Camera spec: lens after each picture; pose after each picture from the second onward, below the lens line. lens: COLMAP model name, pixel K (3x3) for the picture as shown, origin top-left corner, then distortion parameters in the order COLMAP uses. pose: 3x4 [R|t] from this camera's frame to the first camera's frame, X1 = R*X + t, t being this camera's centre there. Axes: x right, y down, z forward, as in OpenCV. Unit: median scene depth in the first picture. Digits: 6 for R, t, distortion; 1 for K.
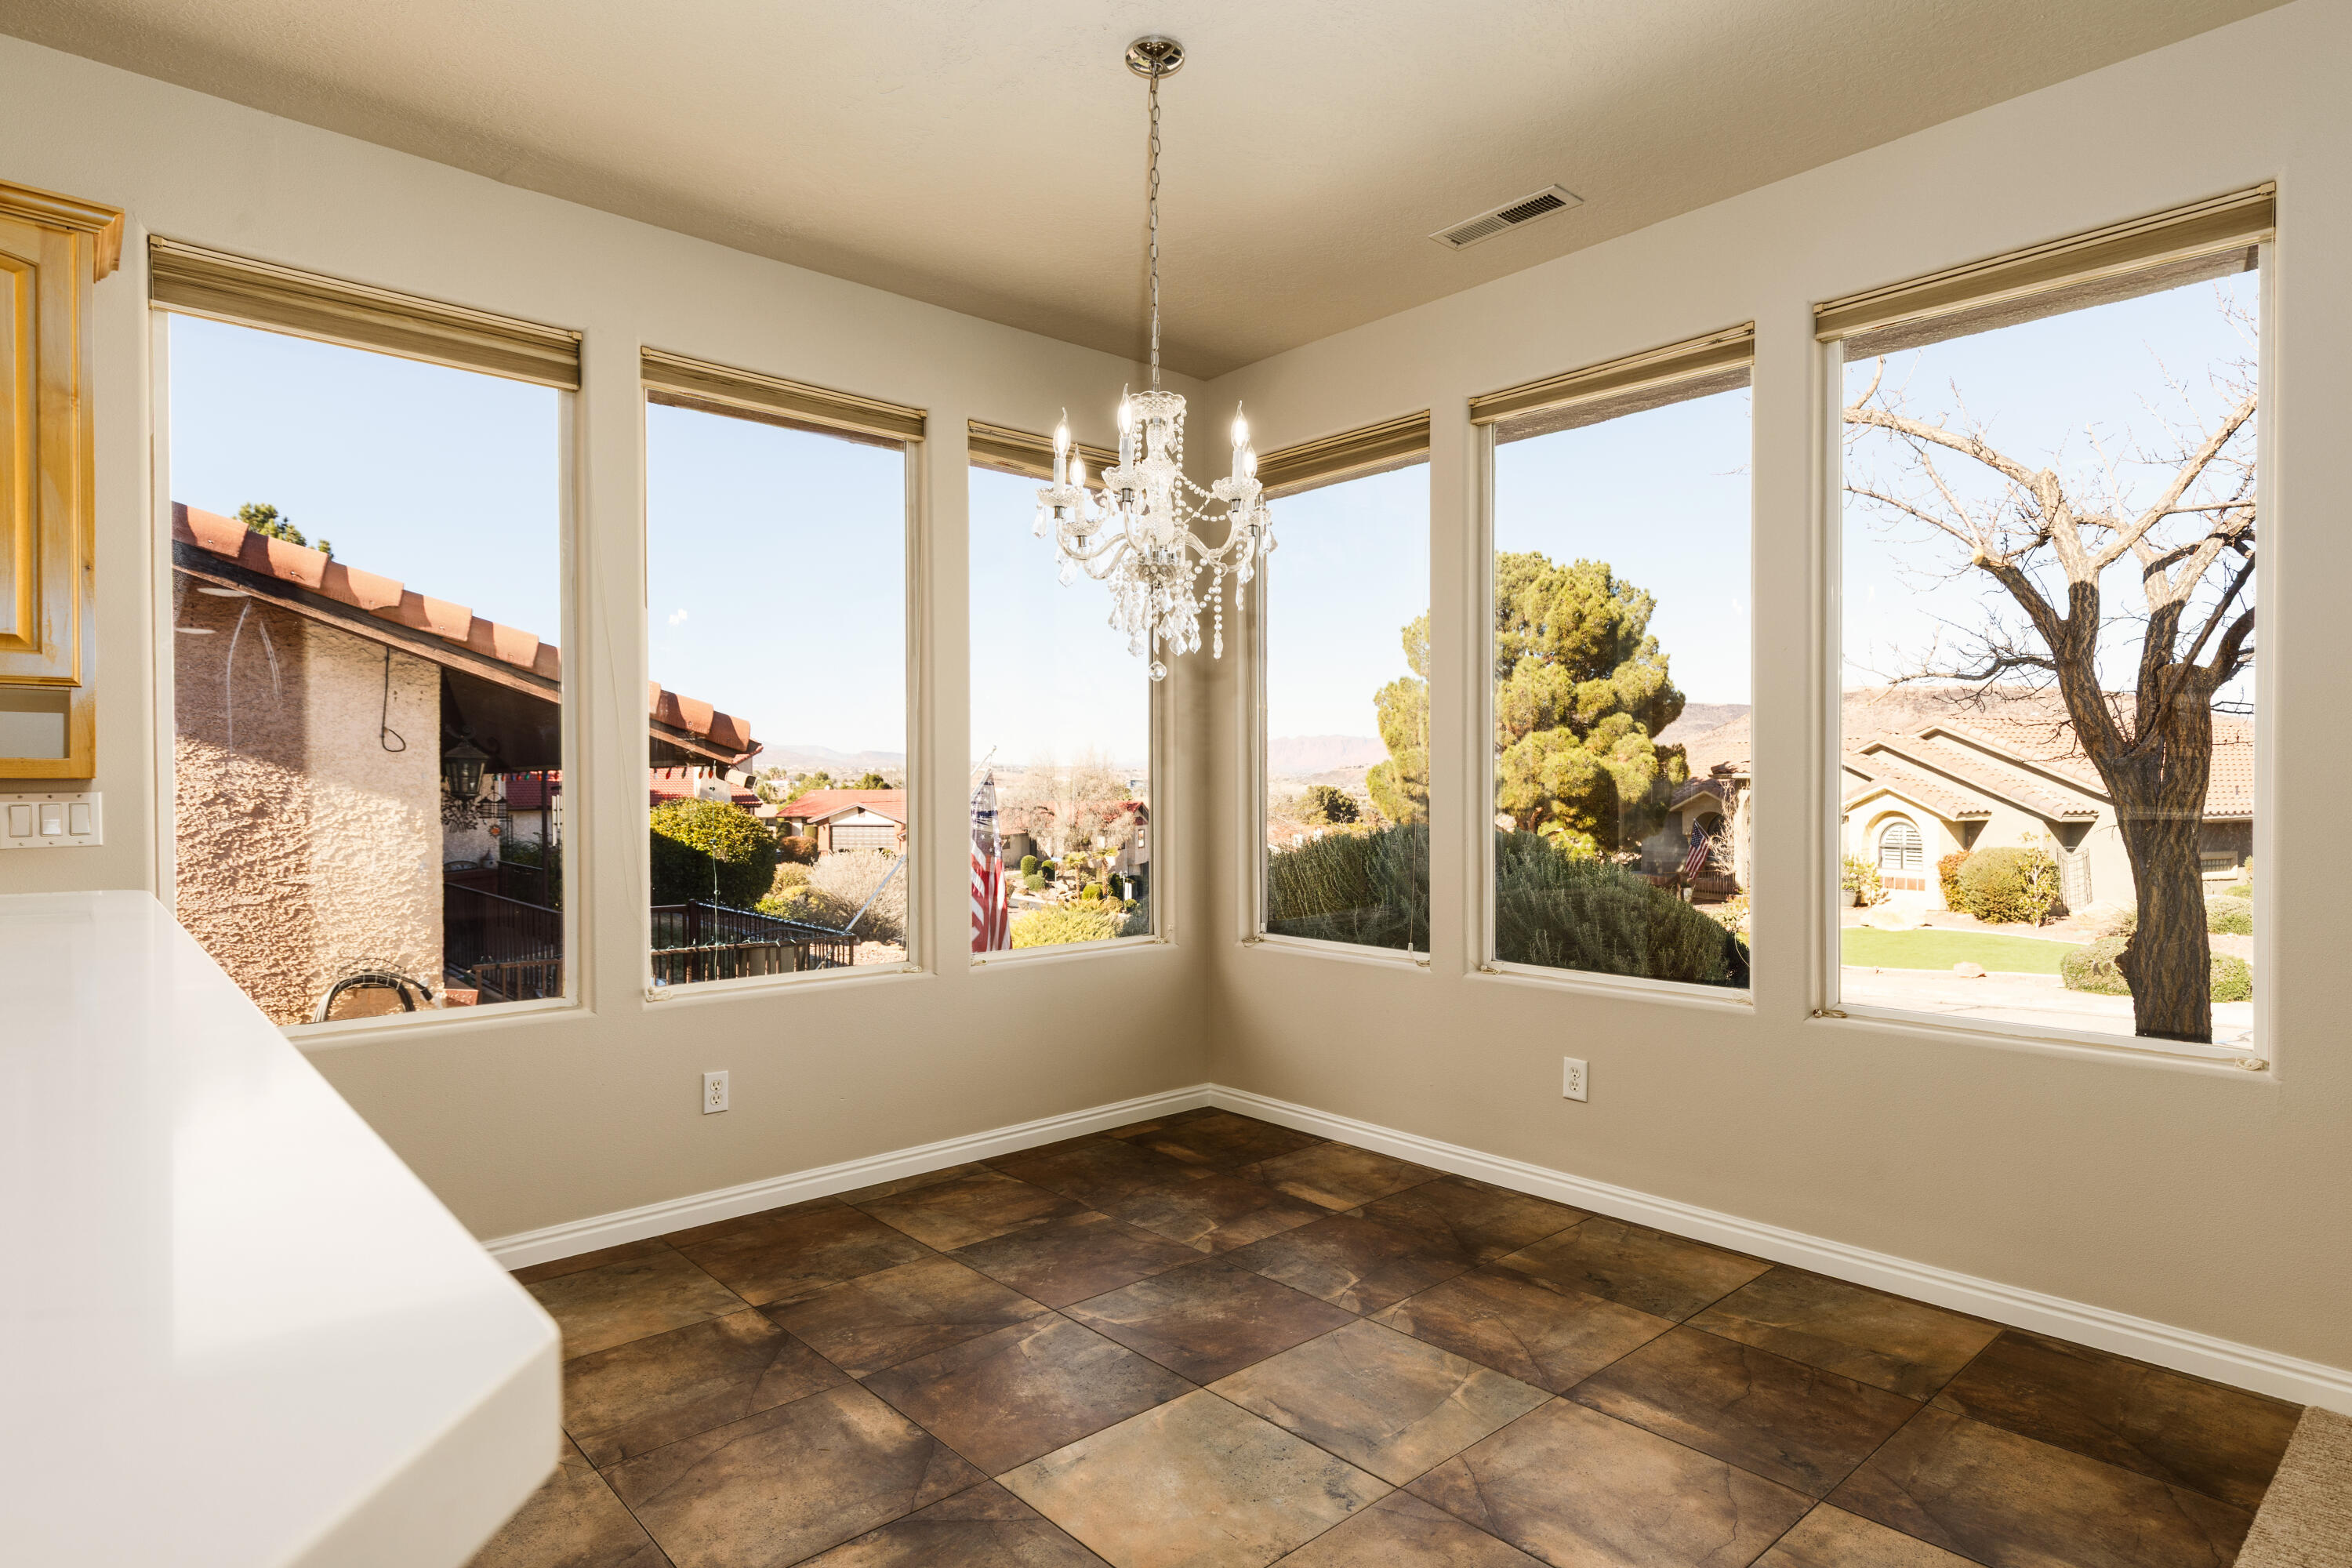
lens RADIAL K [[1255.0, 0, 1181.9], [0, 1255.0, 794.0], [0, 0, 1]] dist [0.001848, 0.000103]
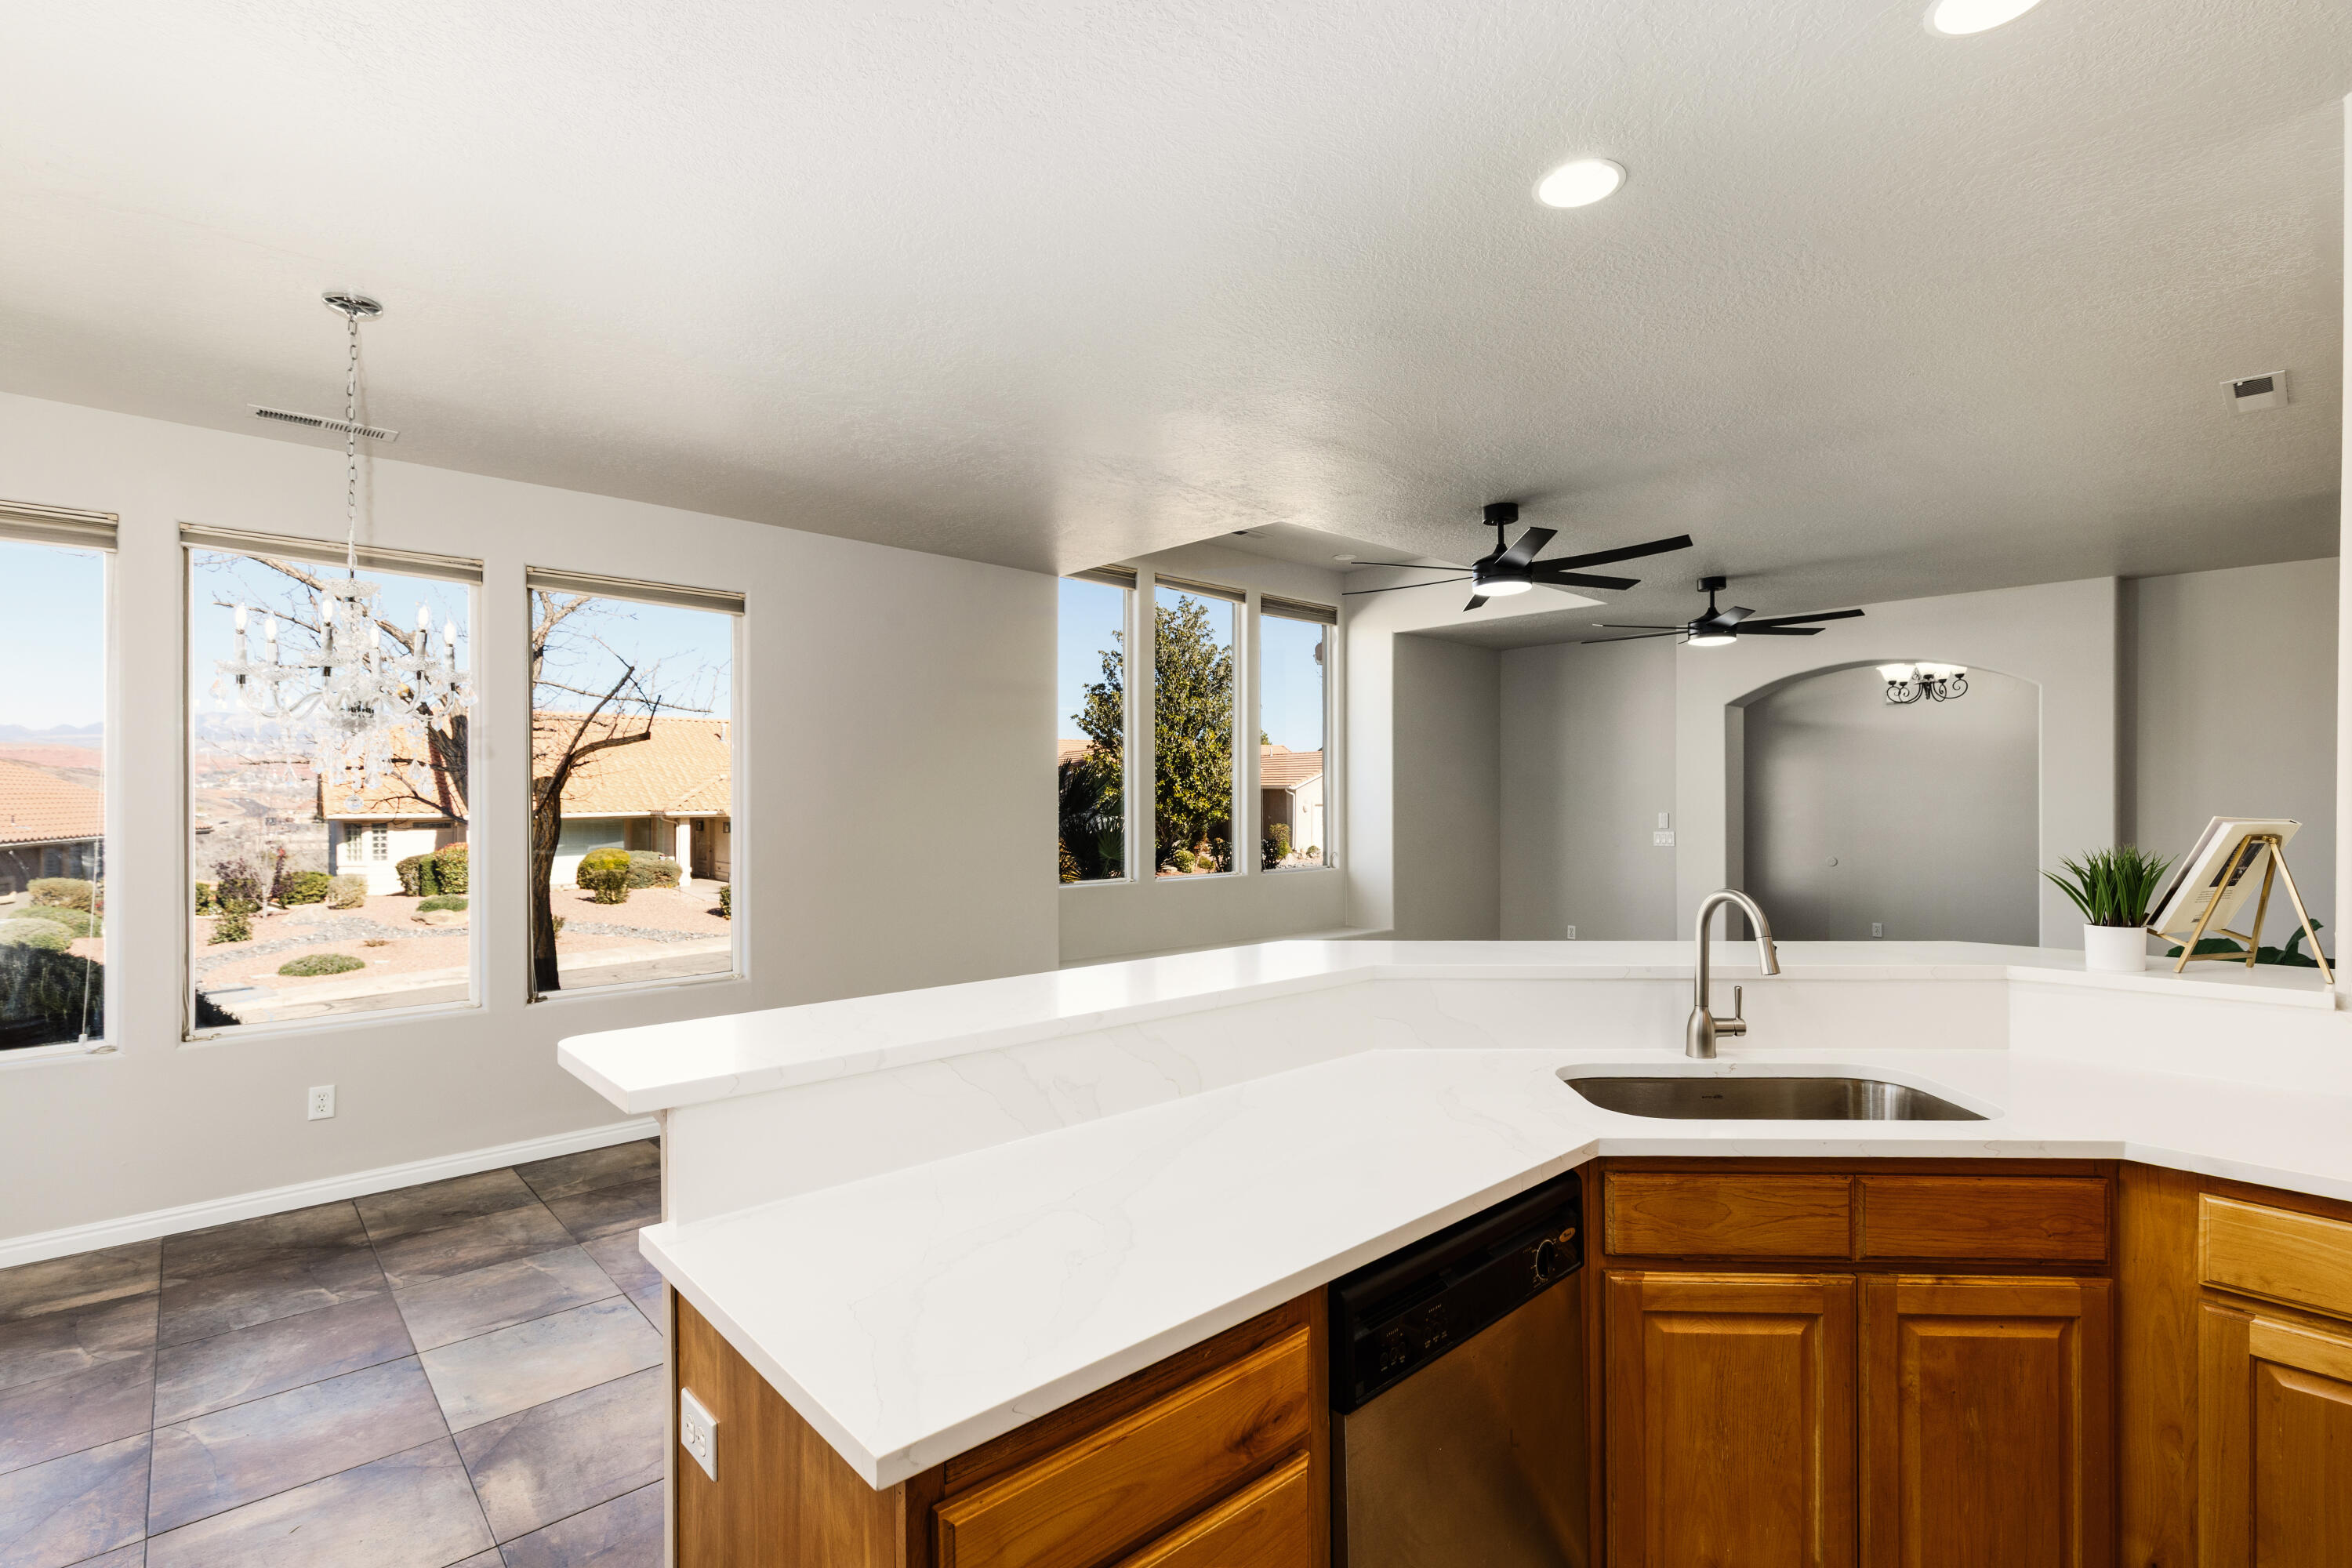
lens RADIAL K [[1069.7, 0, 1182.7], [0, 1069.7, 793.0], [0, 0, 1]] dist [-0.000562, 0.000098]
pose [[-0.001439, 0.007204, 0.999973, -0.902666], [0.011323, 0.999910, -0.007187, -0.076978], [-0.999935, 0.011313, -0.001521, 0.162499]]
